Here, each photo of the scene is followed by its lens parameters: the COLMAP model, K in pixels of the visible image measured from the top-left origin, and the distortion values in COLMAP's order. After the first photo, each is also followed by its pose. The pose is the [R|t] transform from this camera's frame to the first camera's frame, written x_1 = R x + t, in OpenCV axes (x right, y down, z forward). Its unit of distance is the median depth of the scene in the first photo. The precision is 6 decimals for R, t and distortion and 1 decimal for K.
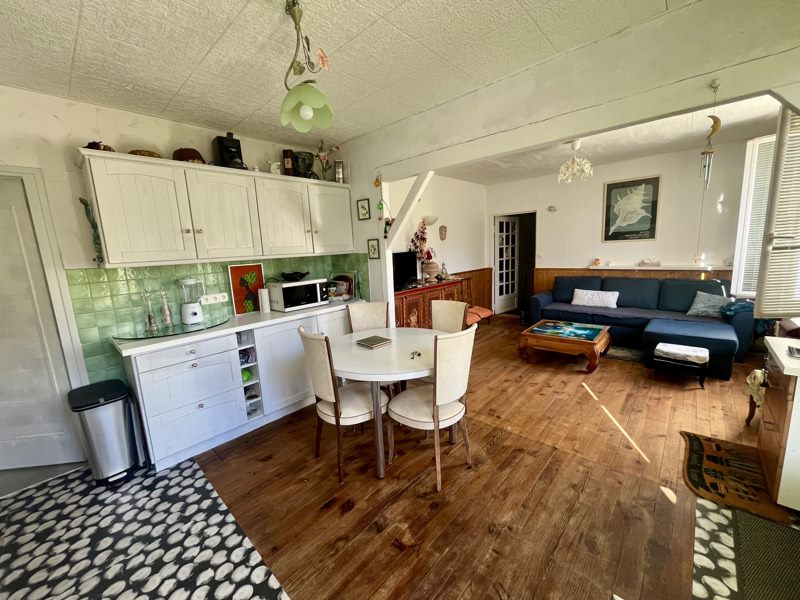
lens RADIAL K [[322.3, 0, 397.5], [0, 322.3, 299.6], [0, 0, 1]] dist [0.003790, 0.000301]
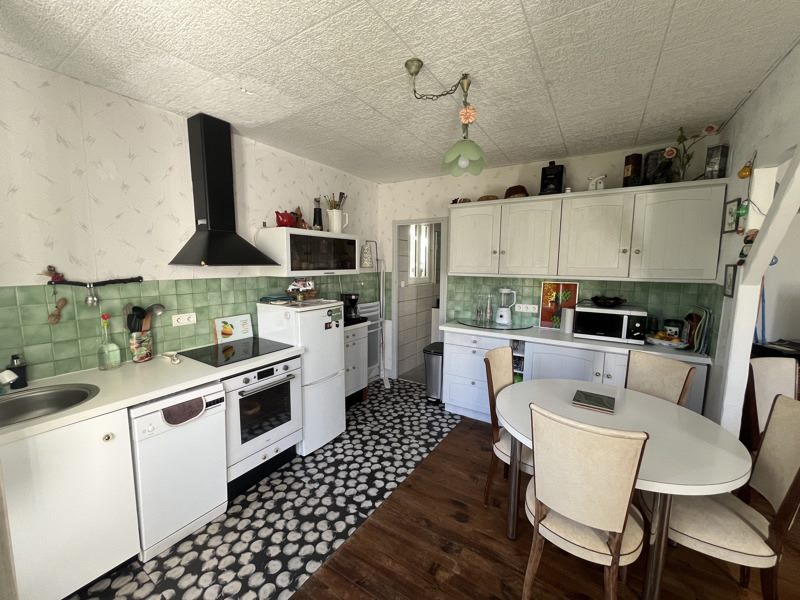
lens RADIAL K [[322.3, 0, 398.3], [0, 322.3, 300.8], [0, 0, 1]] dist [0.003790, 0.000301]
pose [[0.183254, 0.165903, -0.968966, 0.622869], [-0.176152, 0.975246, 0.133664, -0.137397], [0.967155, 0.146191, 0.207942, 0.413317]]
